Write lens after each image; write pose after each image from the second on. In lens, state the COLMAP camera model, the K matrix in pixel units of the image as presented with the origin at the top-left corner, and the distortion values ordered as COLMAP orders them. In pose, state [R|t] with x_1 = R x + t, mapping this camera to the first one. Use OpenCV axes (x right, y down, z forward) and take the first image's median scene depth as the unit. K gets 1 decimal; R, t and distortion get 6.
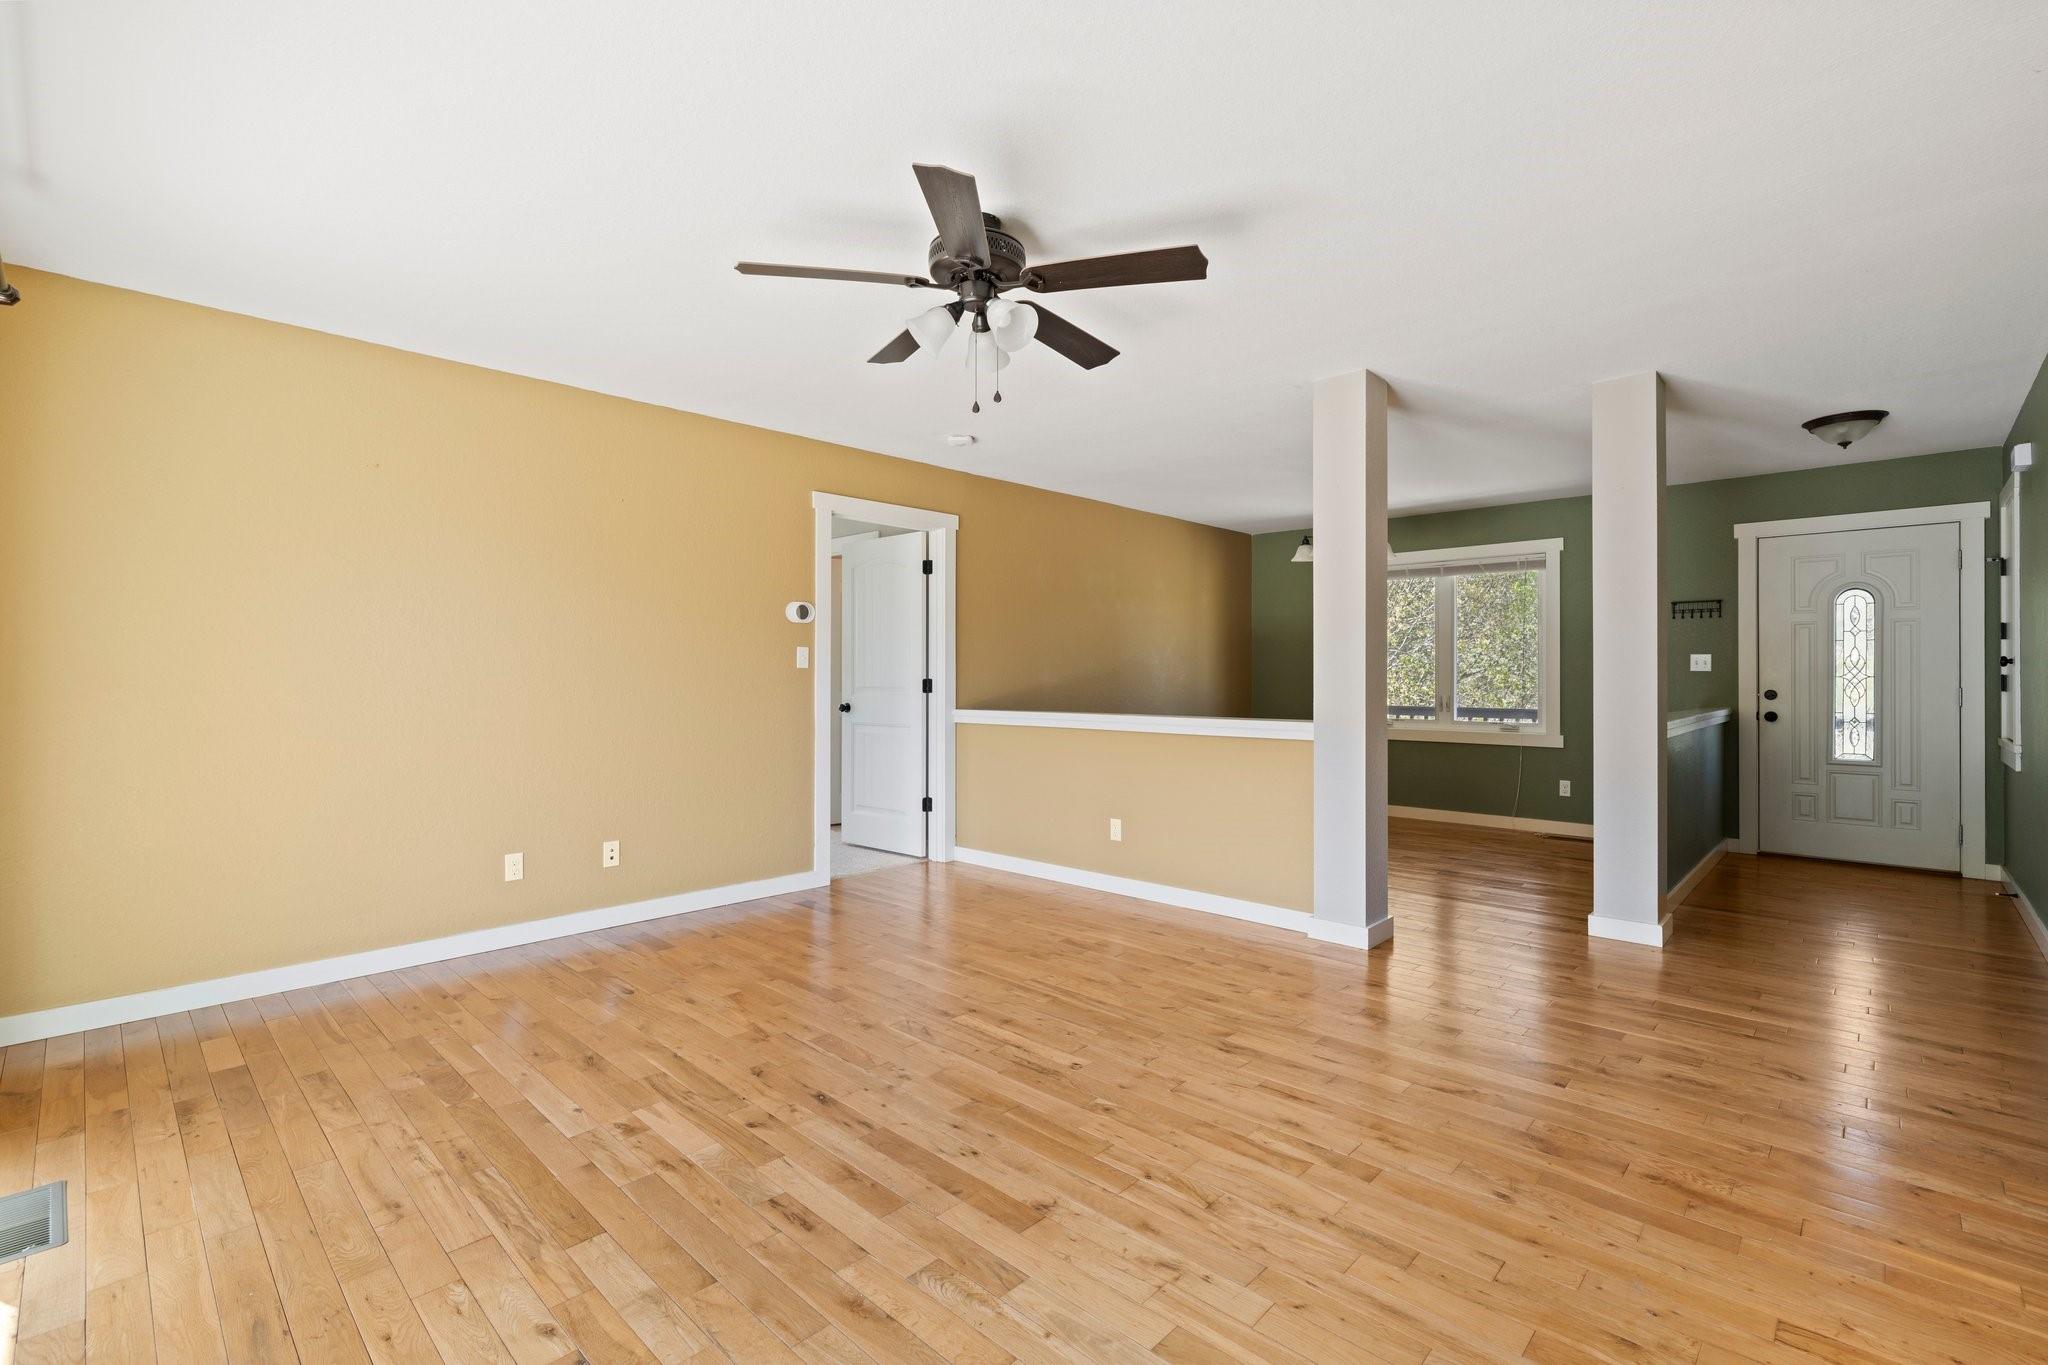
lens RADIAL K [[915.3, 0, 1035.4], [0, 915.3, 669.6], [0, 0, 1]] dist [-0.002737, 0.001135]
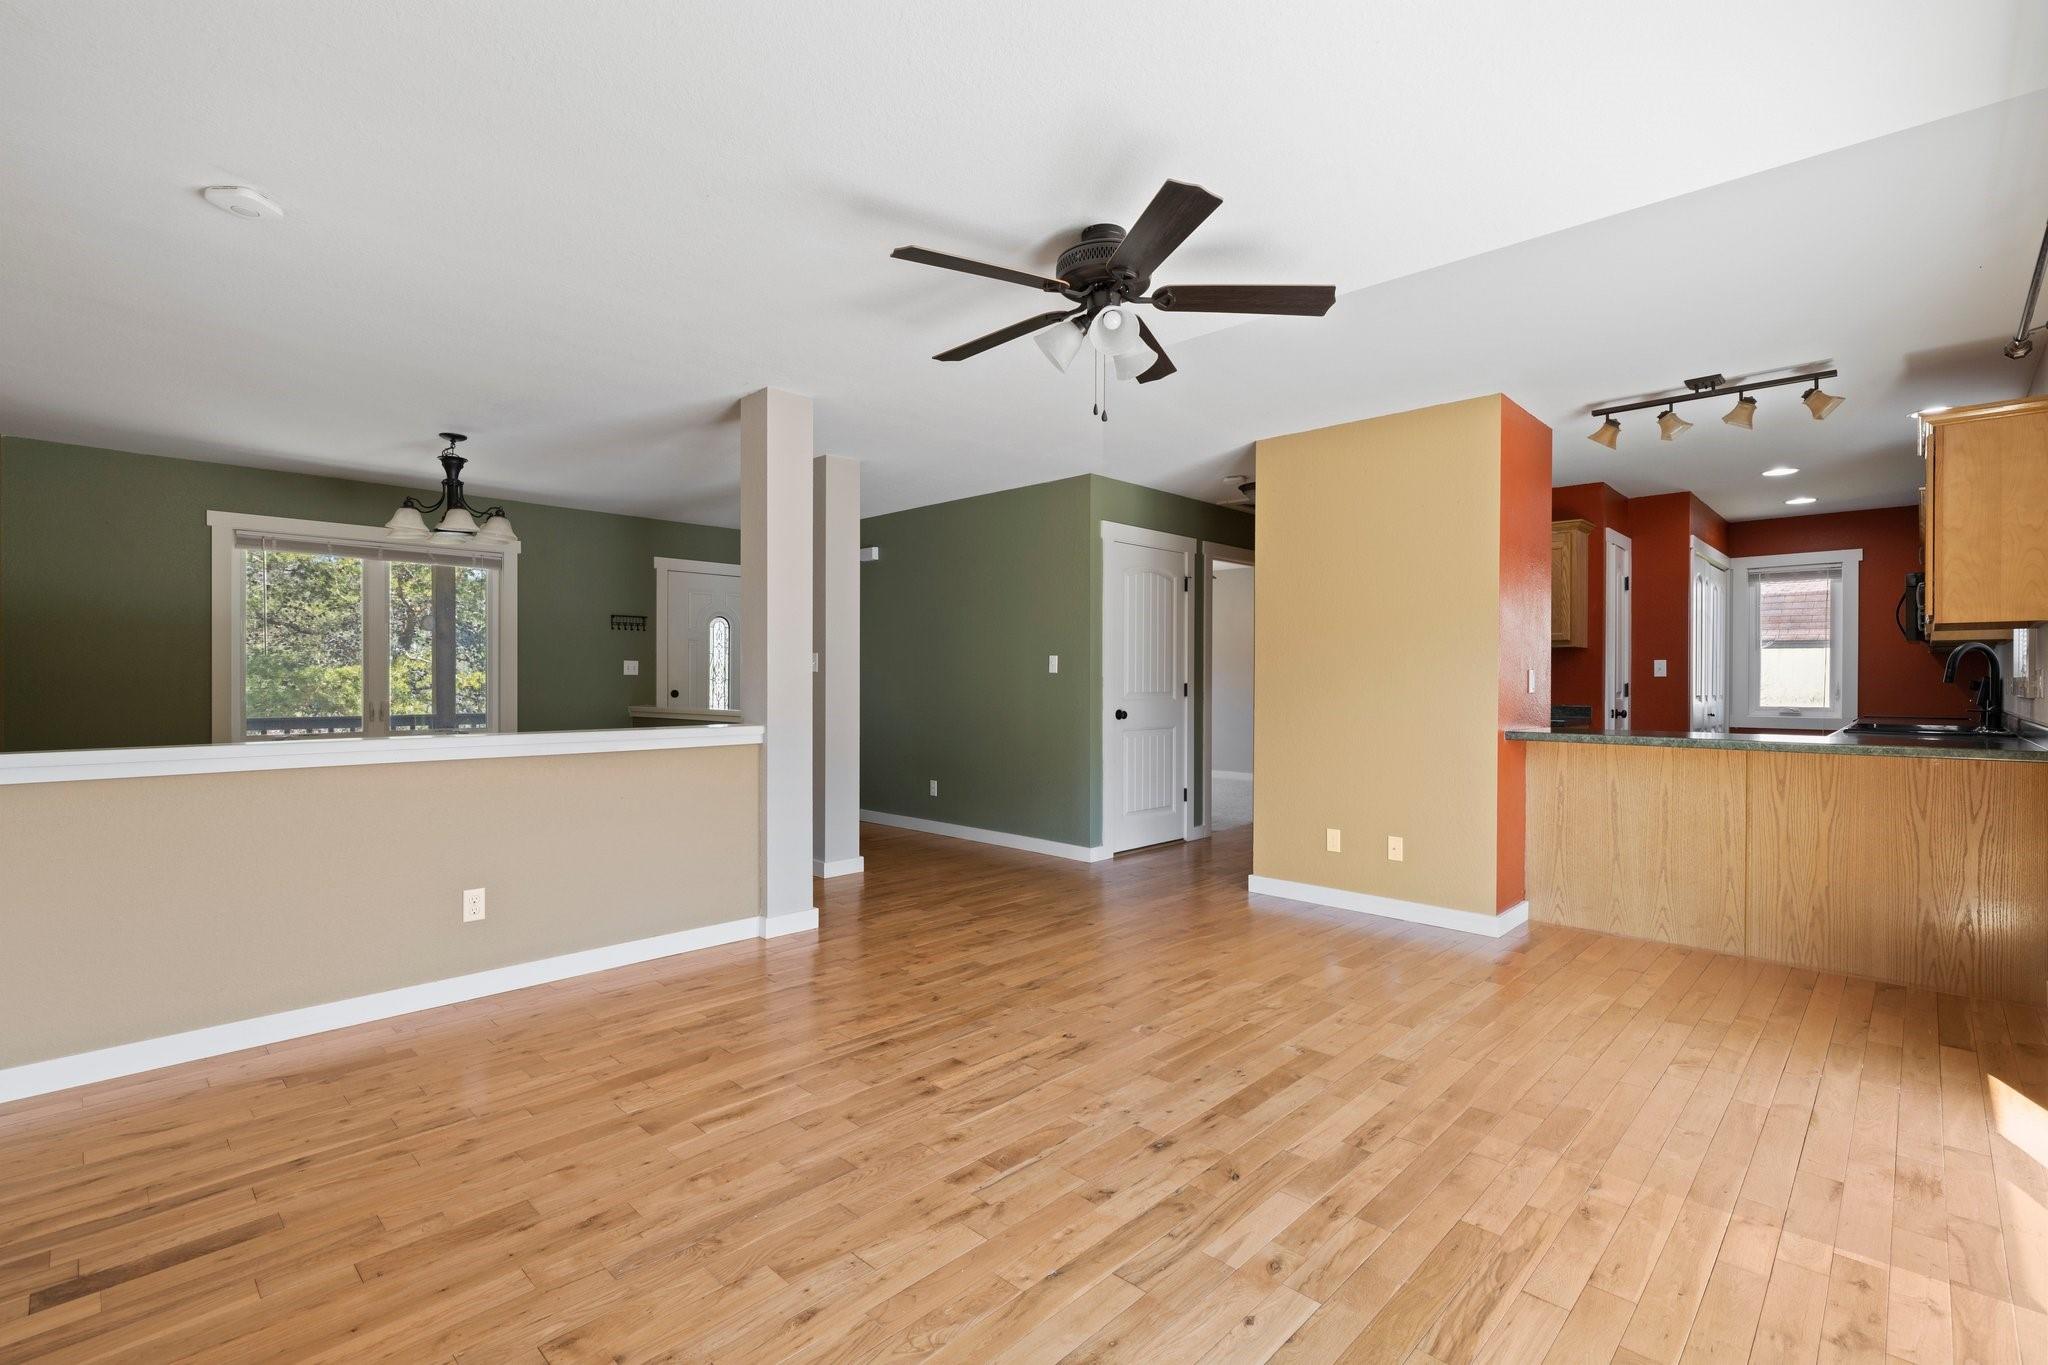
lens RADIAL K [[915.3, 0, 1032.3], [0, 915.3, 722.0], [0, 0, 1]] dist [-0.002737, 0.001135]
pose [[0.008961, -0.044600, 0.998965, -0.792445], [-0.011106, 0.998939, 0.044698, 0.005124], [-0.999898, -0.011495, 0.008456, 0.791812]]
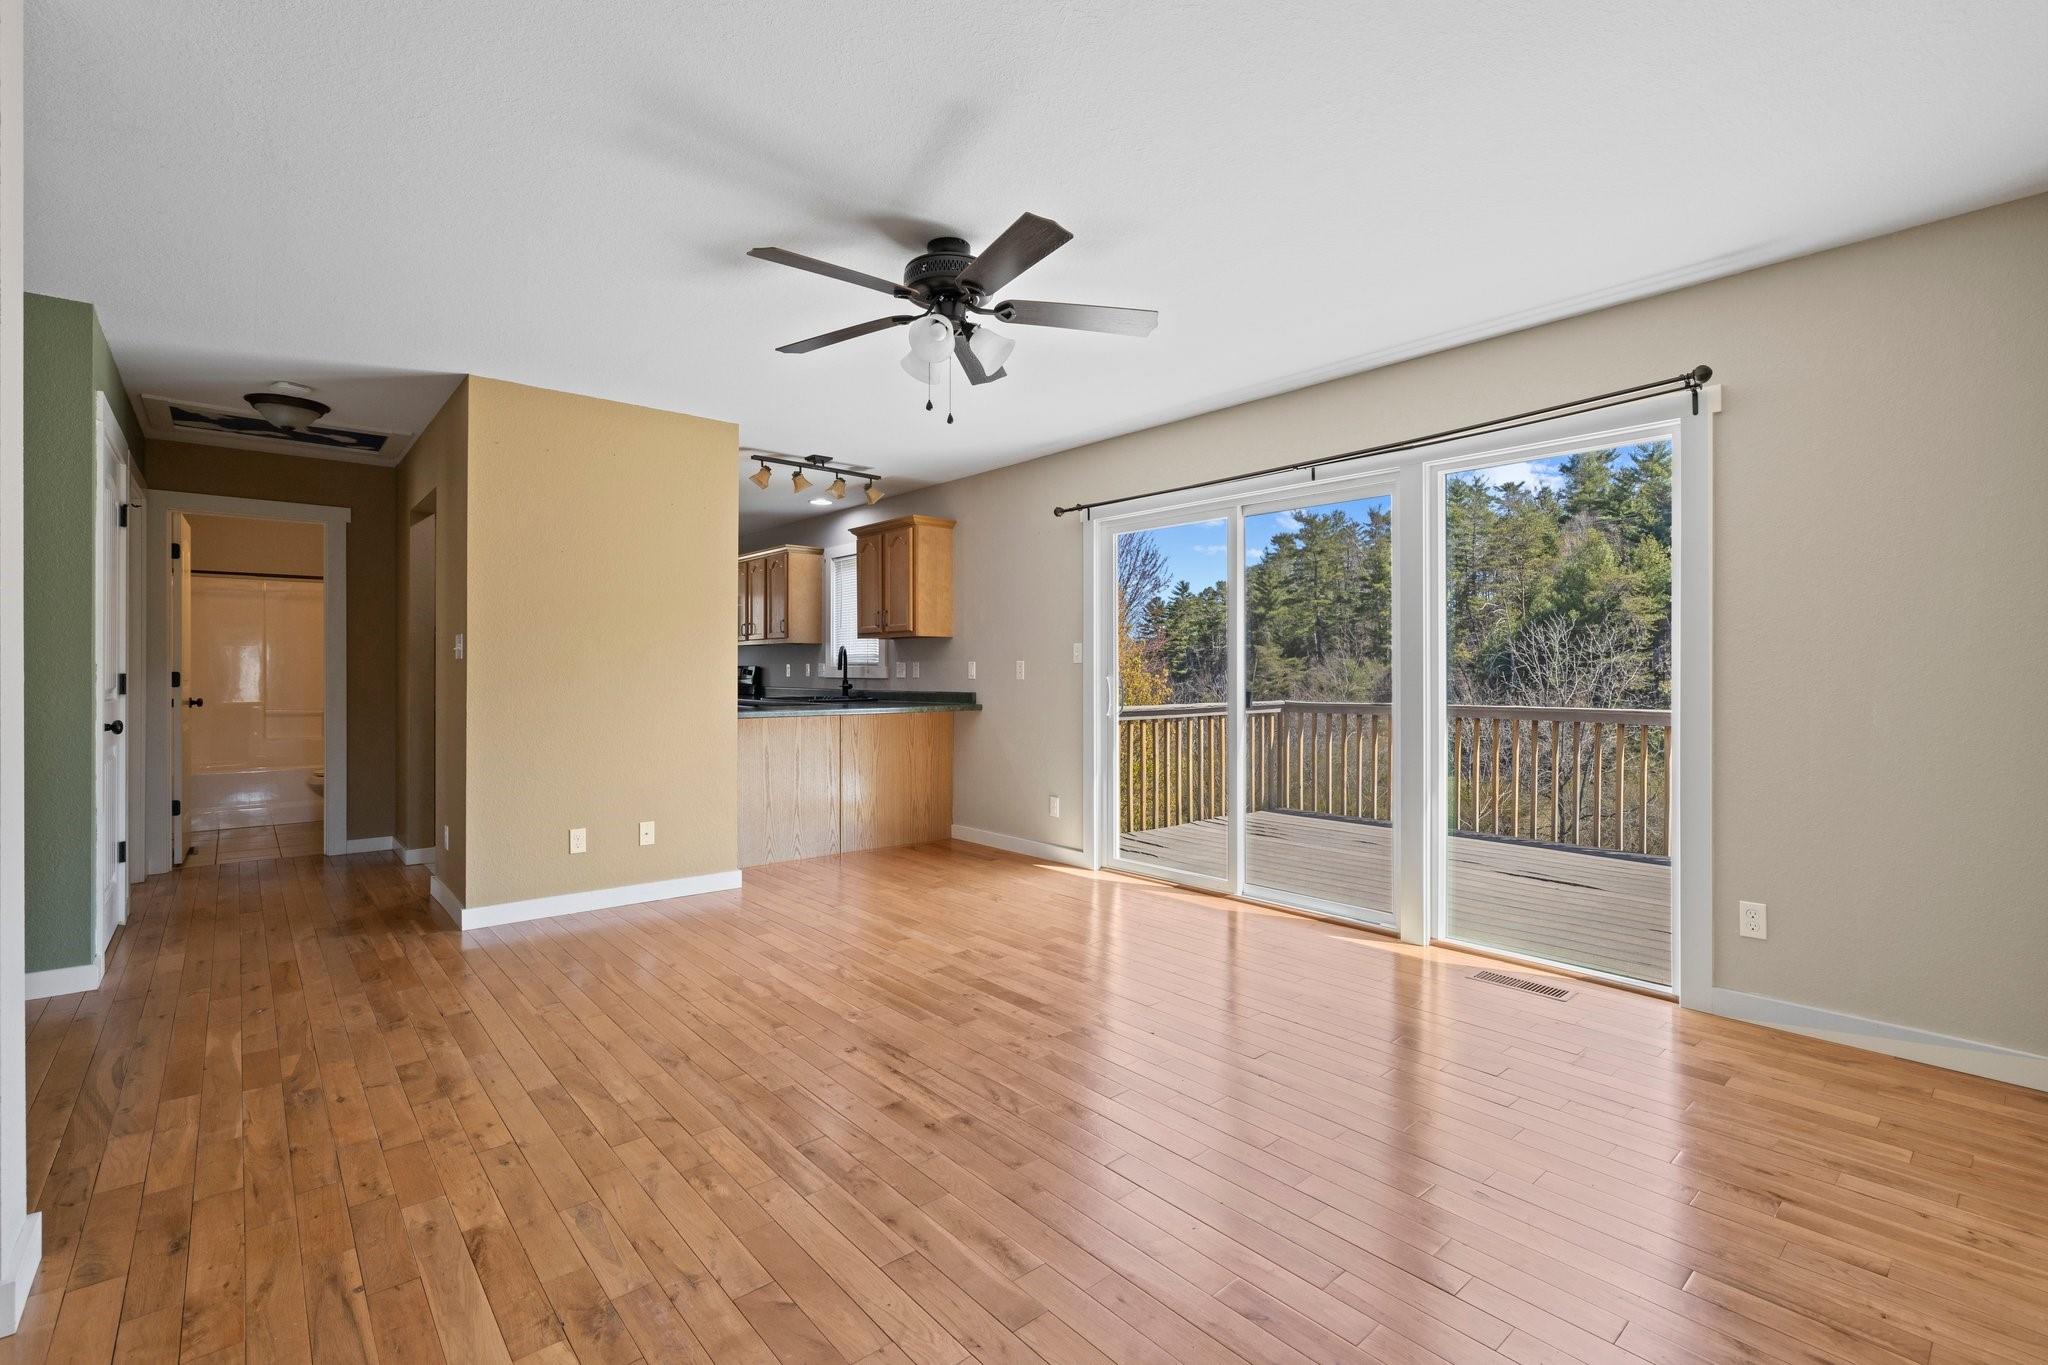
lens RADIAL K [[915.3, 0, 1034.3], [0, 915.3, 679.2], [0, 0, 1]] dist [-0.002737, 0.001135]
pose [[-0.995384, -0.004728, 0.095852, -0.195512], [-0.004694, 0.999989, 0.000582, 0.012672], [-0.095854, 0.000129, -0.995395, 1.523925]]
